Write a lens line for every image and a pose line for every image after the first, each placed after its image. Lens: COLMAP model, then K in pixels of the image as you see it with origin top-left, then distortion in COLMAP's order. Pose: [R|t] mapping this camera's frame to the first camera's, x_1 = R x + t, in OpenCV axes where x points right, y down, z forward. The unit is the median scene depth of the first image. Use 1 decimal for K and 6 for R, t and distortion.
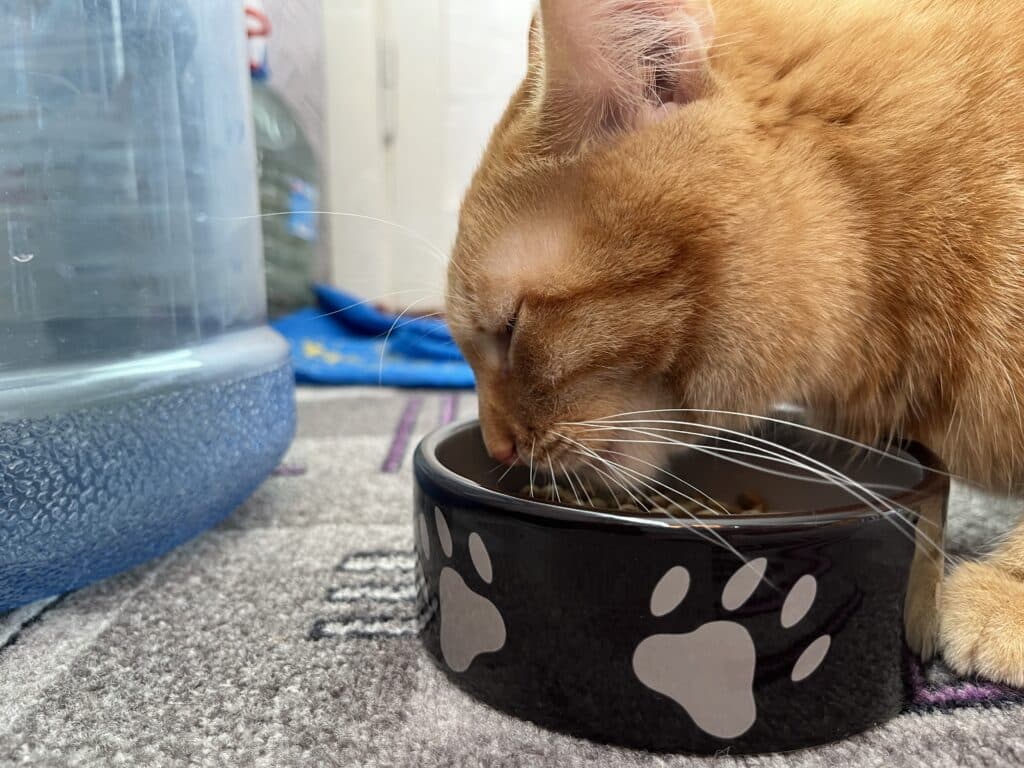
lens RADIAL K [[801.1, 0, 512.0], [0, 801.1, 384.0], [0, 0, 1]] dist [0.104019, -0.163036]
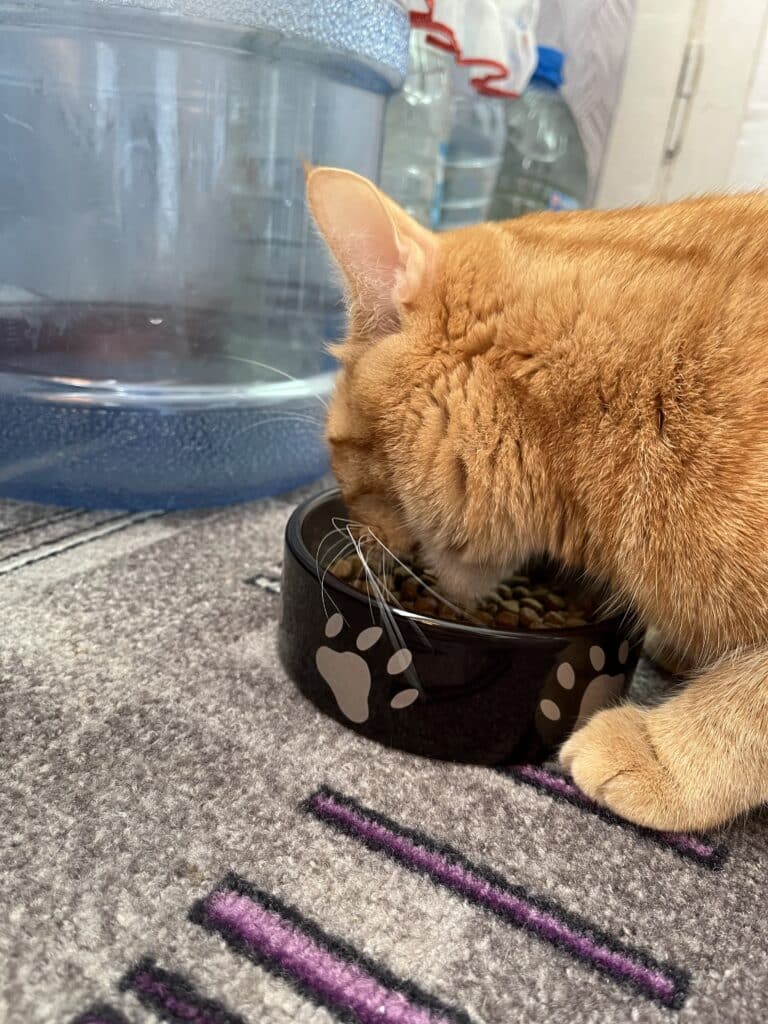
lens RADIAL K [[801.1, 0, 384.0], [0, 801.1, 512.0], [0, 0, 1]] dist [0.104019, -0.163036]
pose [[0.815096, 0.296957, -0.497429, 0.889548], [-0.195261, 0.949215, 0.246707, -0.333622], [0.545429, -0.103962, 0.831685, -0.236649]]
